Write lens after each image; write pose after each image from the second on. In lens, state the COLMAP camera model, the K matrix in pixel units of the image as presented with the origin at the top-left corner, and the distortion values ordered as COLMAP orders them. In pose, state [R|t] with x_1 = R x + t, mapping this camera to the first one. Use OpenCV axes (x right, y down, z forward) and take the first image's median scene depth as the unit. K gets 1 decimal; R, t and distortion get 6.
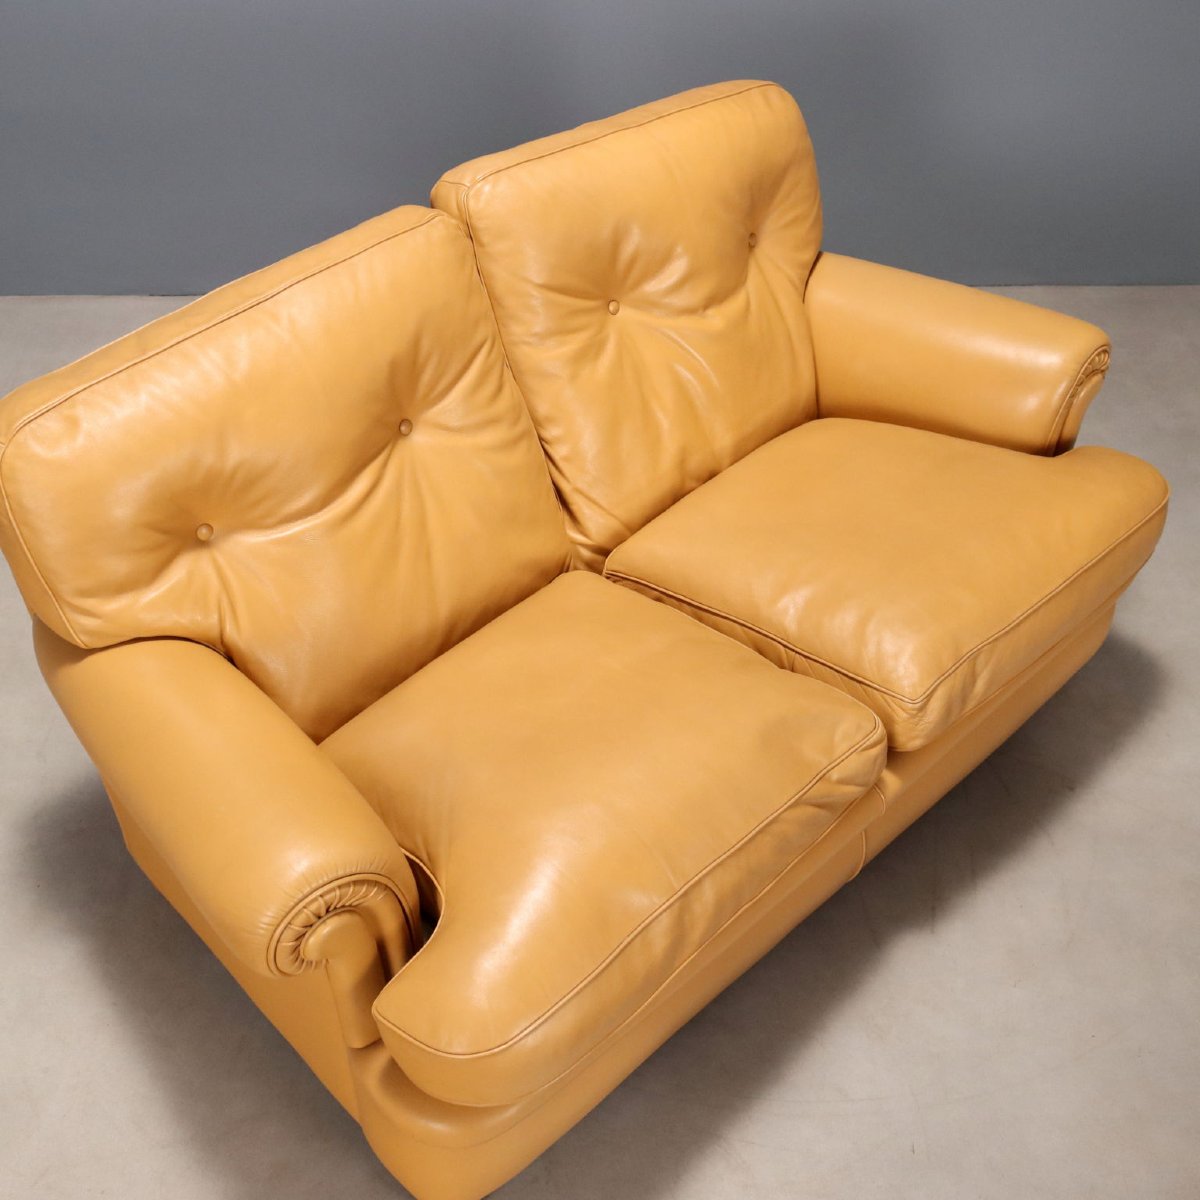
lens RADIAL K [[1450.1, 0, 600.0], [0, 1450.1, 600.0], [0, 0, 1]] dist [0.018981, 0.039229]
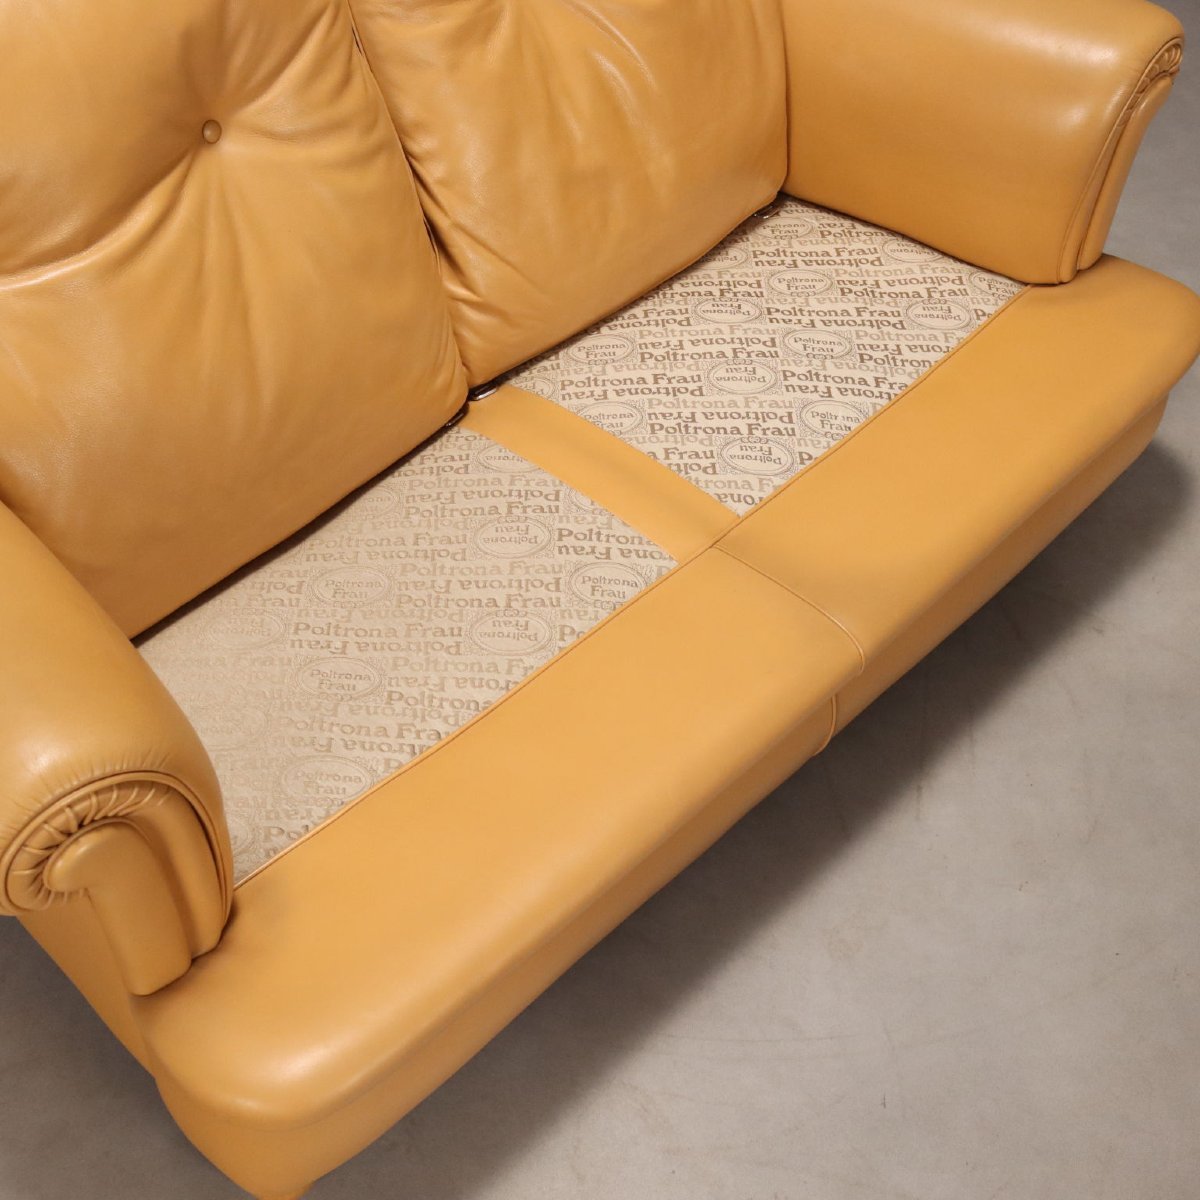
lens RADIAL K [[1722.7, 0, 600.0], [0, 1722.7, 600.0], [0, 0, 1]] dist [-0.003304, 0.094203]
pose [[0.998860, 0.006271, 0.047318, 0.016980], [-0.012577, 0.990879, 0.134167, -0.007133], [-0.046045, -0.134609, 0.989828, 0.120908]]
